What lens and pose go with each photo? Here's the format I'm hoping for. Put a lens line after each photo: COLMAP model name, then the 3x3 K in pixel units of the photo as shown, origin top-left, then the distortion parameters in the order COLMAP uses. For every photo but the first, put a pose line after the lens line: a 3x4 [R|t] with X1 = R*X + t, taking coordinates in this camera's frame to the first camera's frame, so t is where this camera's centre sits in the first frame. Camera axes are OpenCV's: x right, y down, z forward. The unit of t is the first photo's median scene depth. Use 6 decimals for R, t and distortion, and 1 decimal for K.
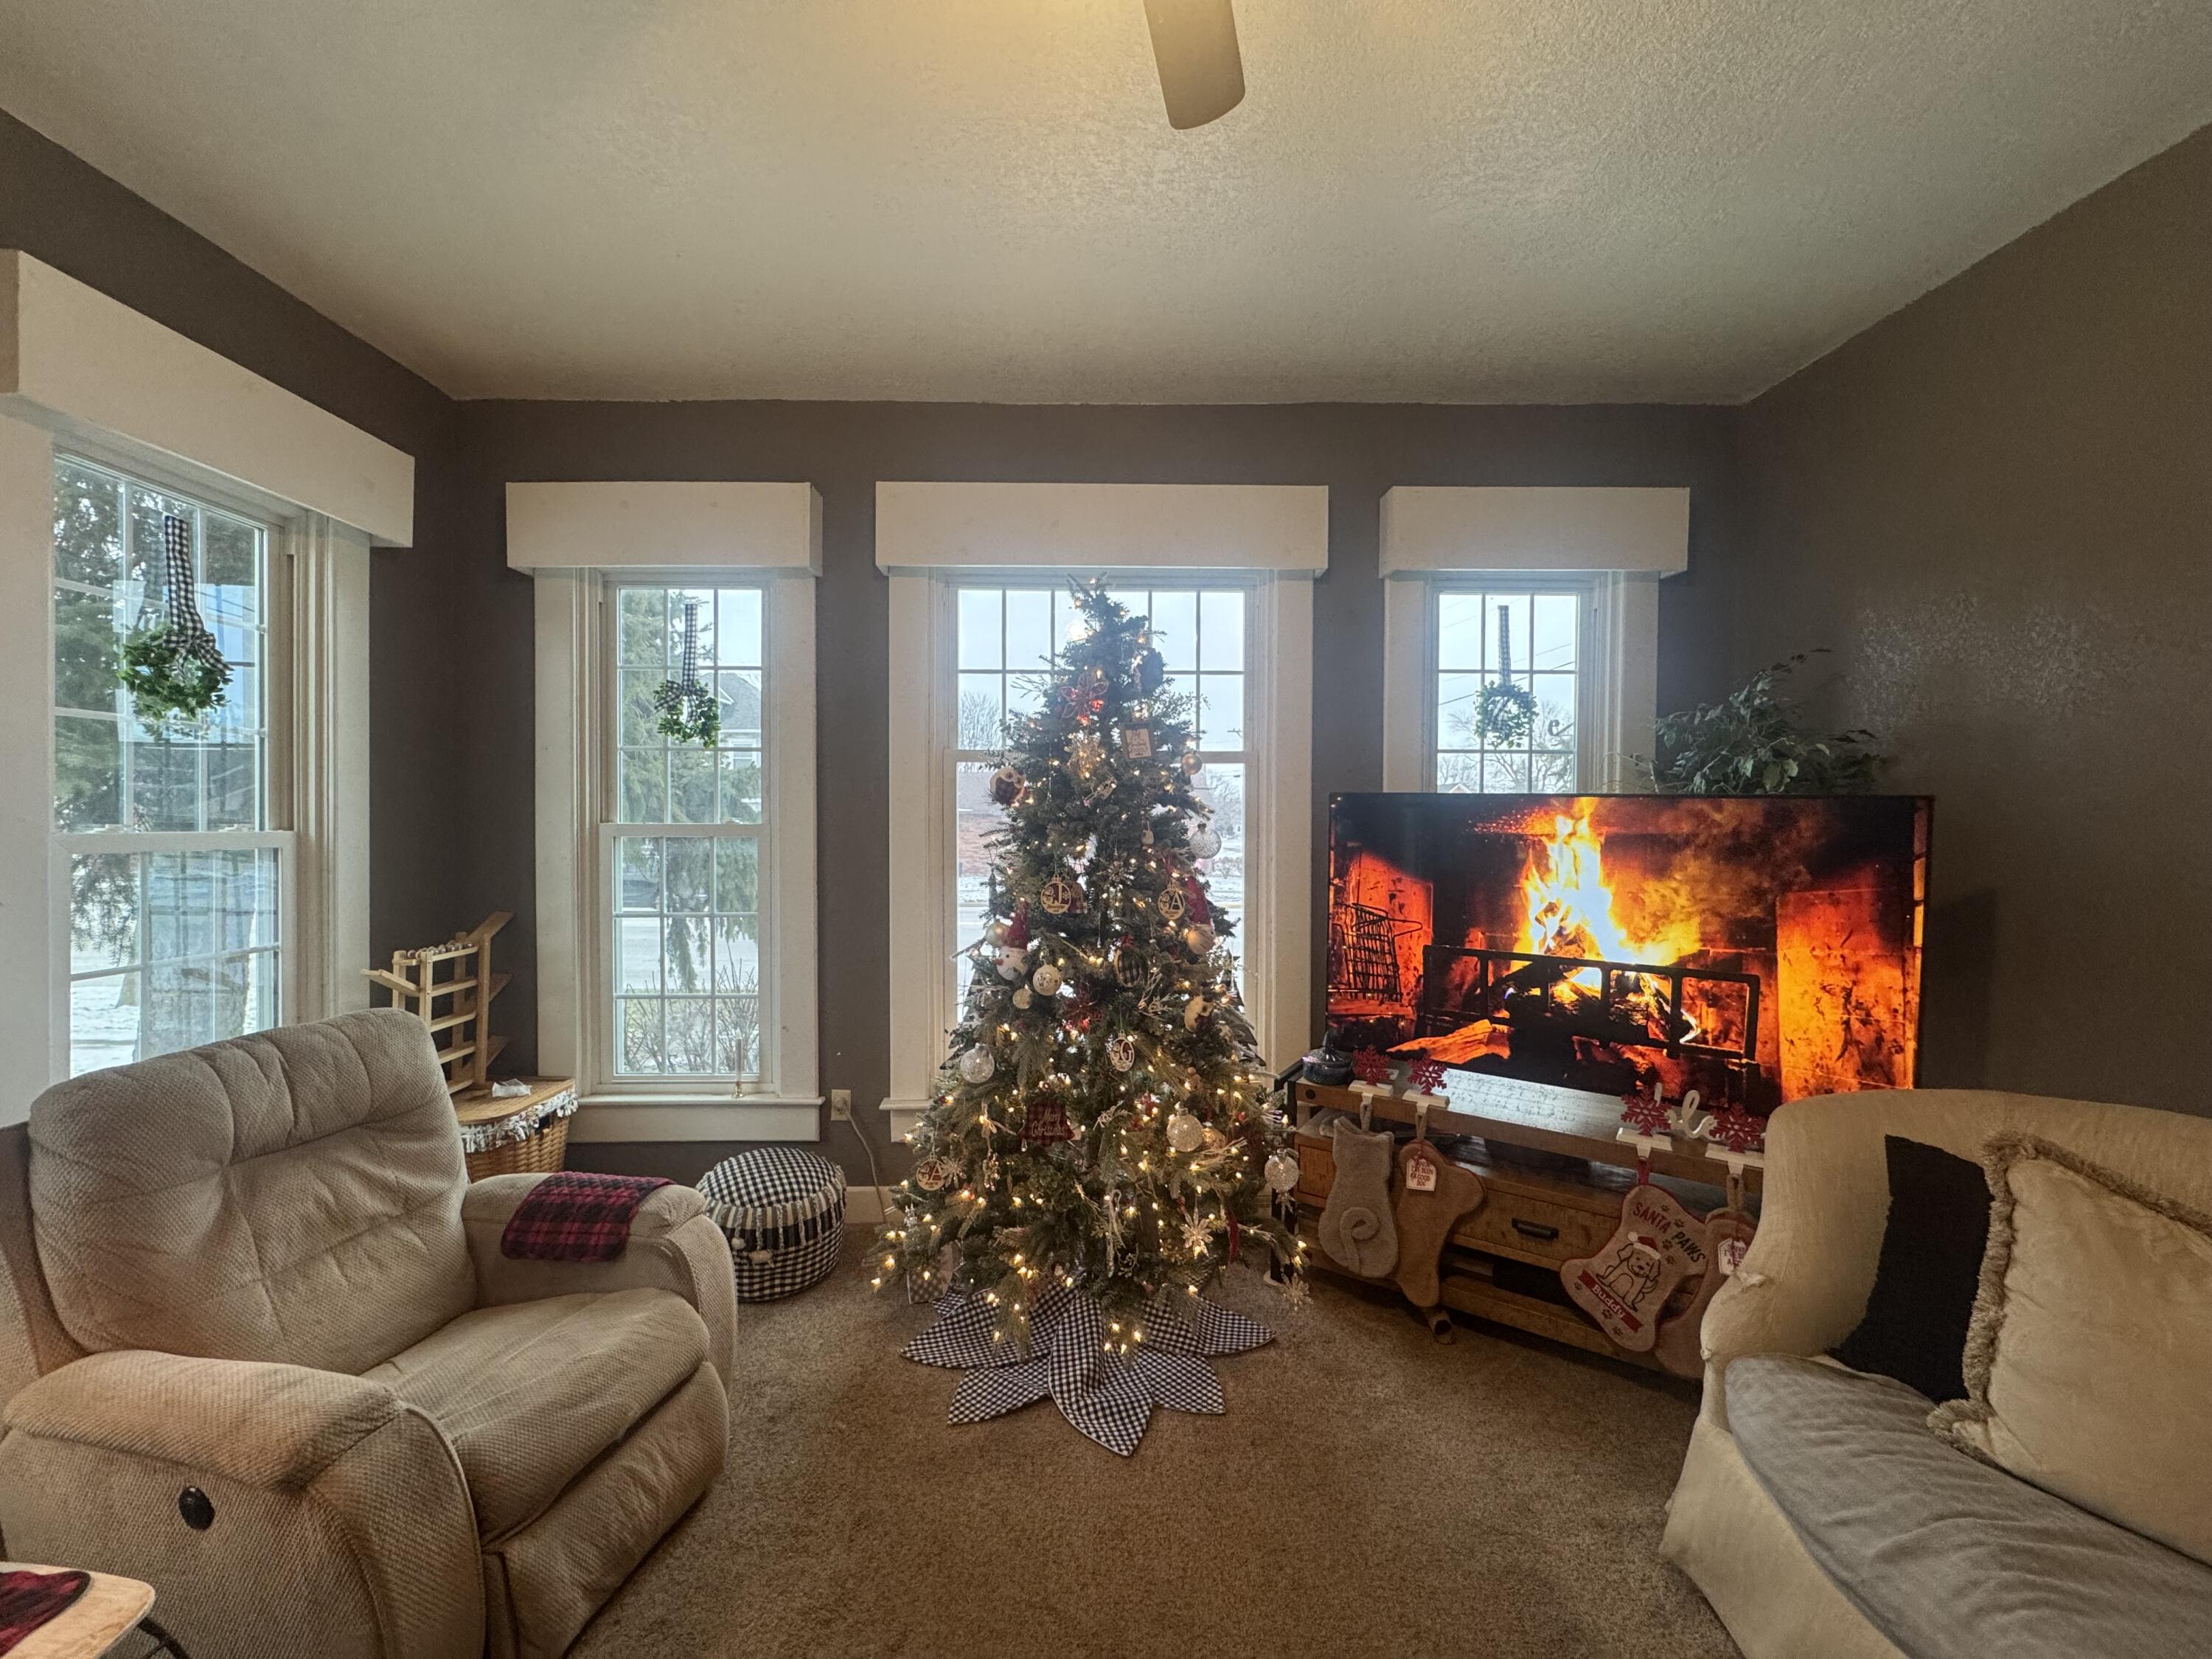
lens RADIAL K [[879.5, 0, 1104.2], [0, 879.5, 833.7], [0, 0, 1]] dist [-0.001242, 0.000084]
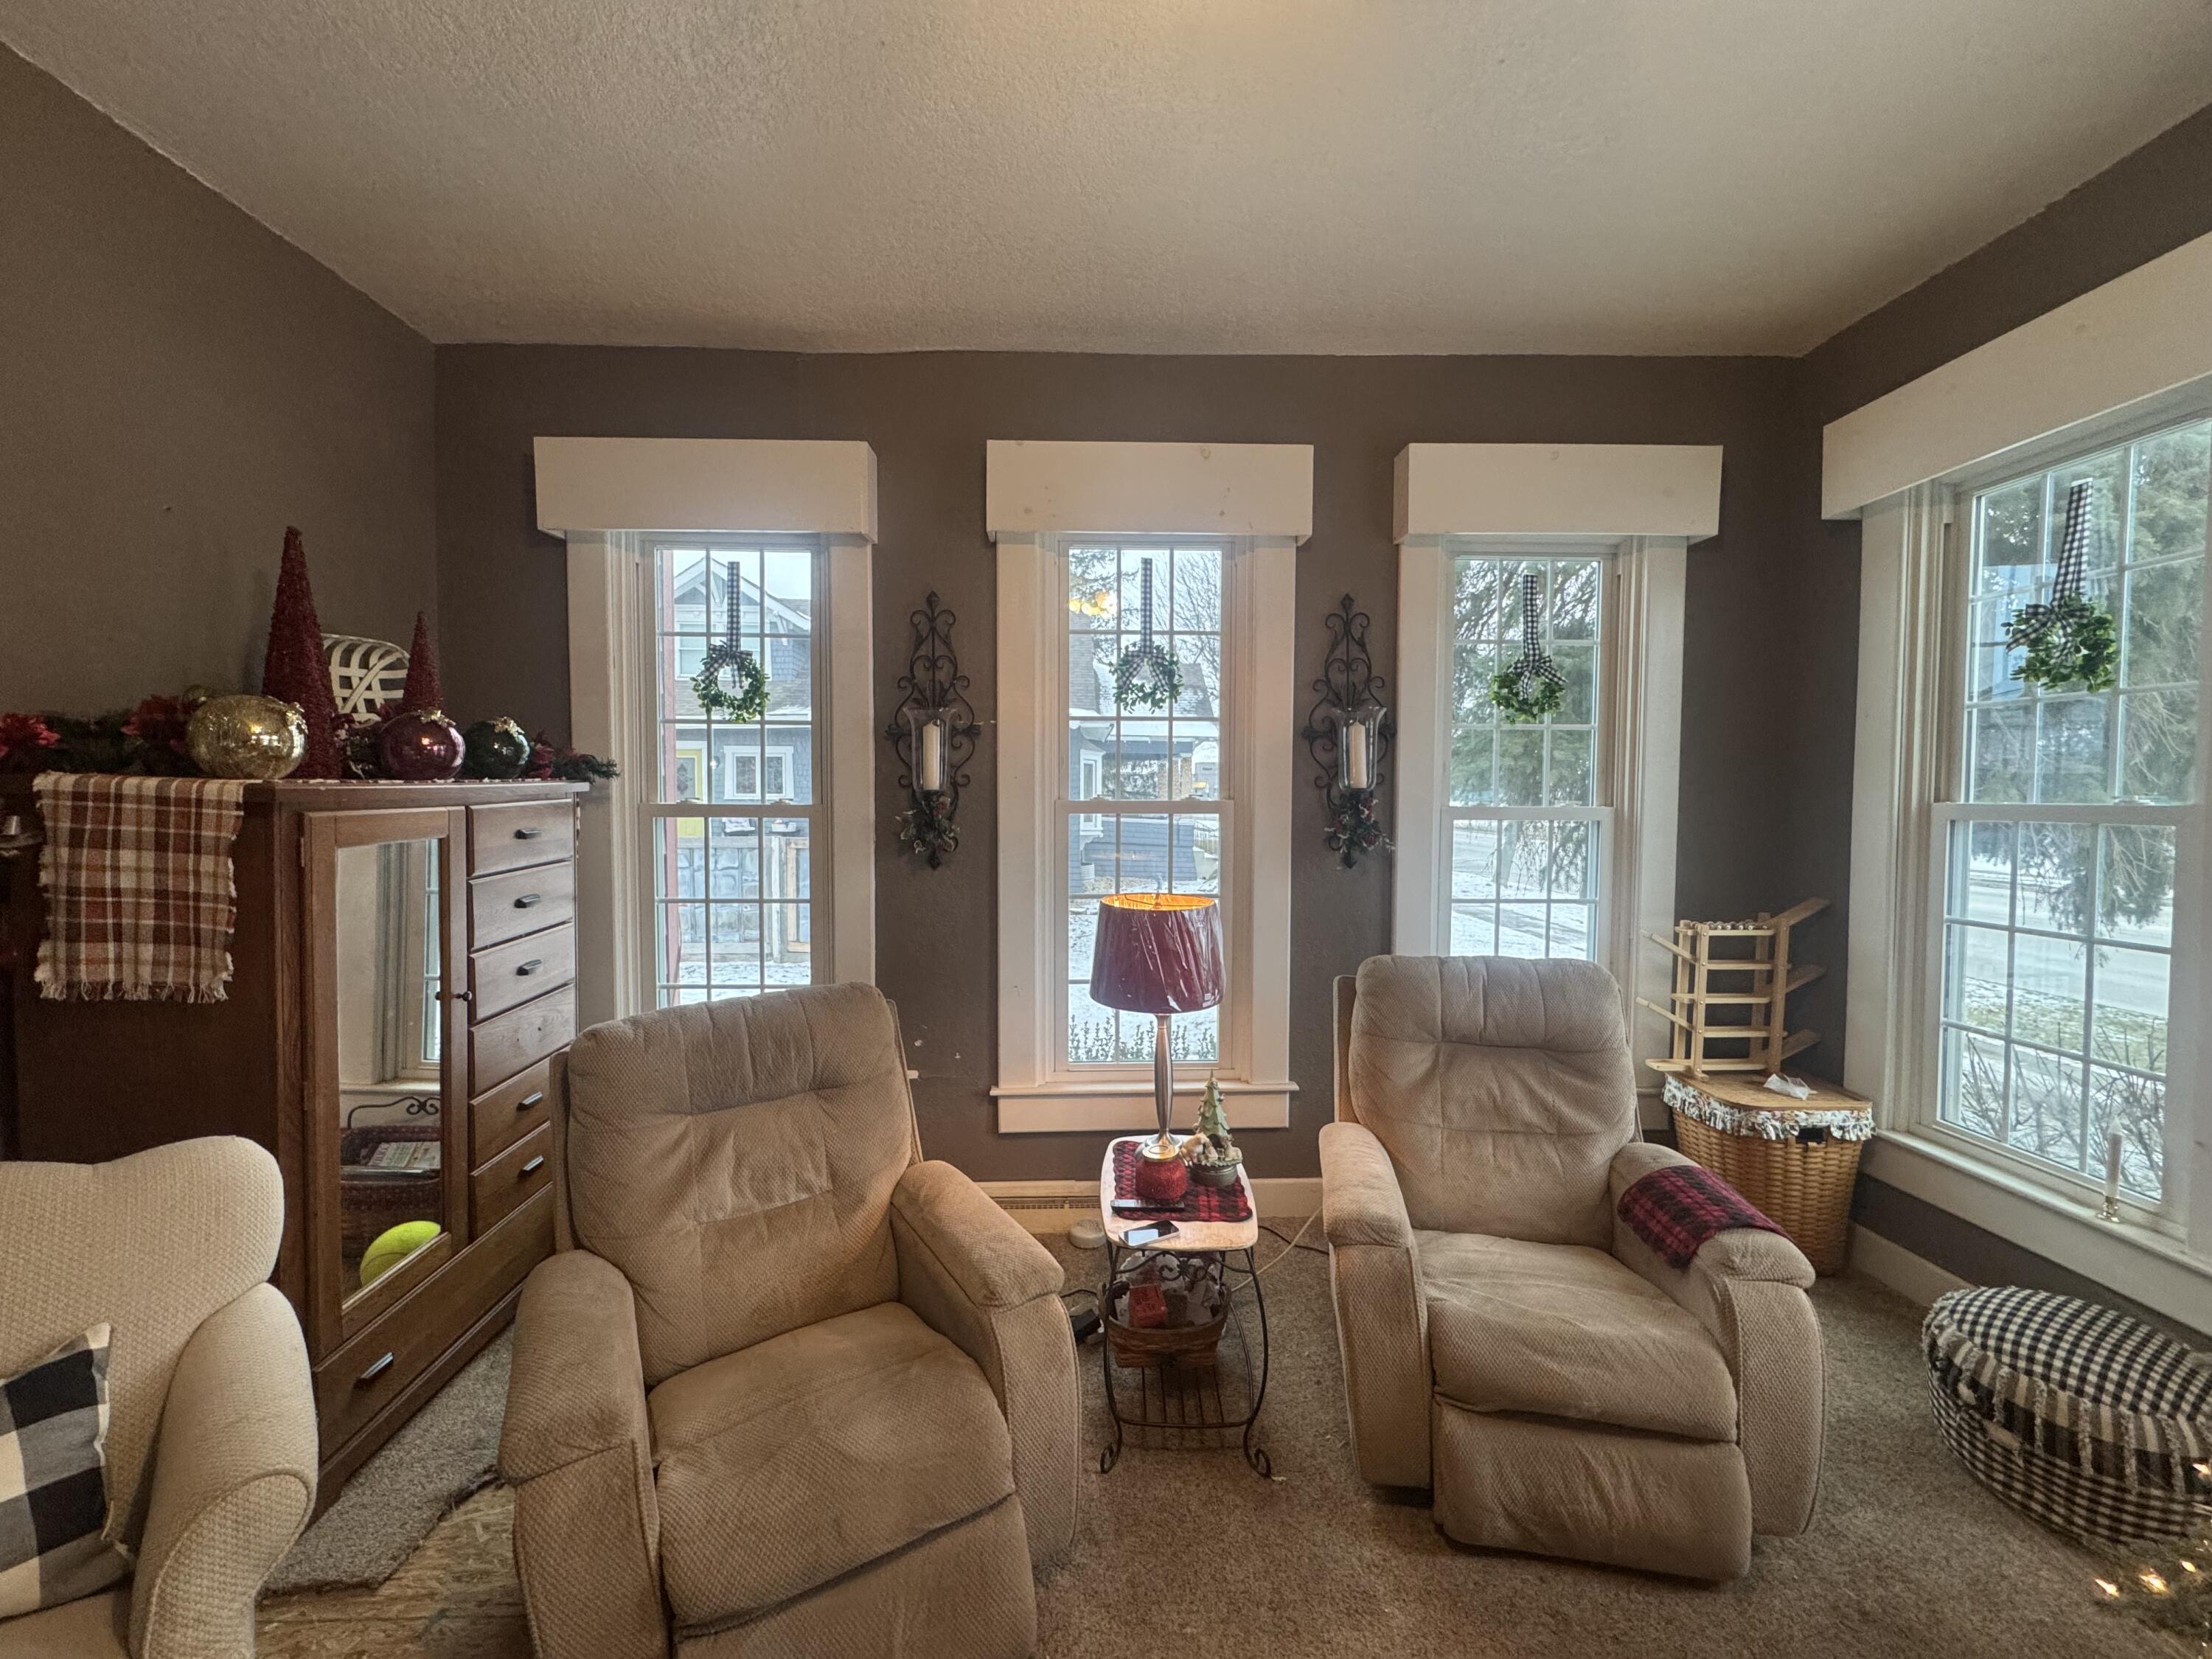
lens RADIAL K [[879.5, 0, 1104.2], [0, 879.5, 833.7], [0, 0, 1]] dist [-0.001242, 0.000084]
pose [[0.013480, 0.041762, -0.999037, 0.253723], [-0.017046, 0.998992, 0.041530, -0.004797], [0.999764, 0.016470, 0.014179, 0.271534]]
